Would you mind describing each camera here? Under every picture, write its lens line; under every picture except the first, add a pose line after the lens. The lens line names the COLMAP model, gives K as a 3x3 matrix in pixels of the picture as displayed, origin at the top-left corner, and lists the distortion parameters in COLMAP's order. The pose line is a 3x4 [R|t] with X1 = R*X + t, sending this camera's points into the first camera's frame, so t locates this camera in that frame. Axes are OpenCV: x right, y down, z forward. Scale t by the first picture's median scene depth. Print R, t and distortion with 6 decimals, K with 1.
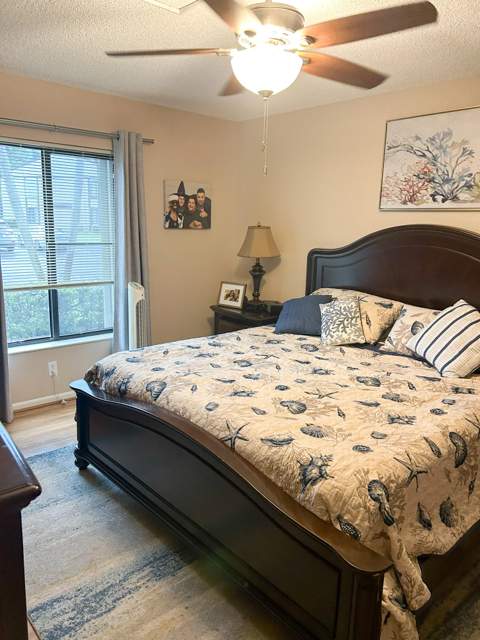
lens RADIAL K [[482.3, 0, 239.9], [0, 482.3, 318.2], [0, 0, 1]] dist [0.026186, -0.019854]
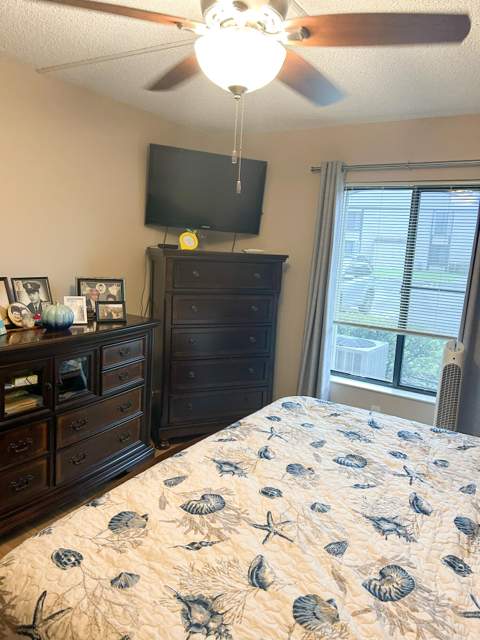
lens RADIAL K [[482.3, 0, 238.9], [0, 482.3, 321.1], [0, 0, 1]] dist [0.026186, -0.019854]
pose [[0.271156, 0.146759, -0.951281, 0.645768], [-0.239153, 0.967588, 0.081106, -0.129237], [0.932352, 0.205510, 0.297465, 0.640186]]
